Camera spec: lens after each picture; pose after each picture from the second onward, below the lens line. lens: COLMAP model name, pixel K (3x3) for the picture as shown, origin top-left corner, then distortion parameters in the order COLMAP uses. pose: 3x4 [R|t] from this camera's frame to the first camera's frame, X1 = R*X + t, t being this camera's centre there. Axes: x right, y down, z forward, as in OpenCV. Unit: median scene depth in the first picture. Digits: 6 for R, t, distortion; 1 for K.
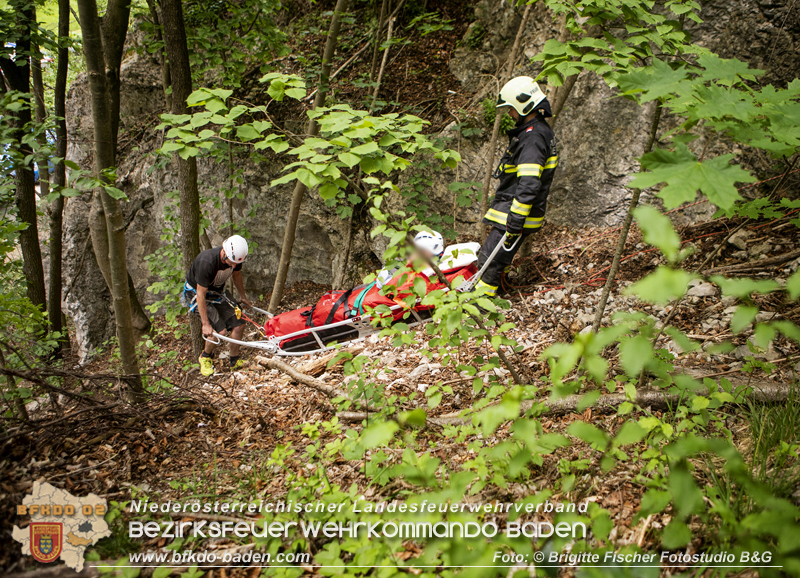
lens RADIAL K [[602.0, 0, 431.9], [0, 602.0, 294.0], [0, 0, 1]] dist [-0.113622, 0.085130]
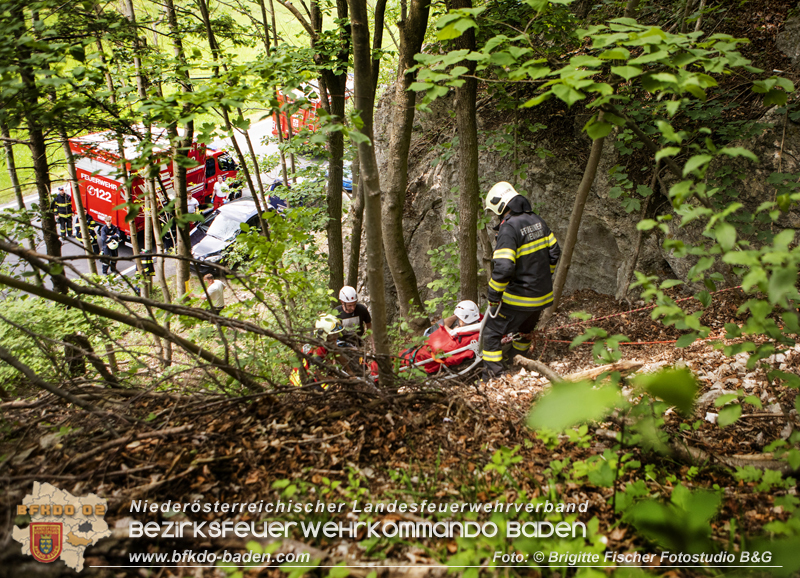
lens RADIAL K [[602.0, 0, 431.9], [0, 602.0, 294.0], [0, 0, 1]] dist [-0.113622, 0.085130]
pose [[0.884878, 0.070435, -0.460466, 0.002620], [-0.089453, 0.995799, -0.019581, 0.051578], [0.457153, 0.058517, 0.887461, 0.166257]]
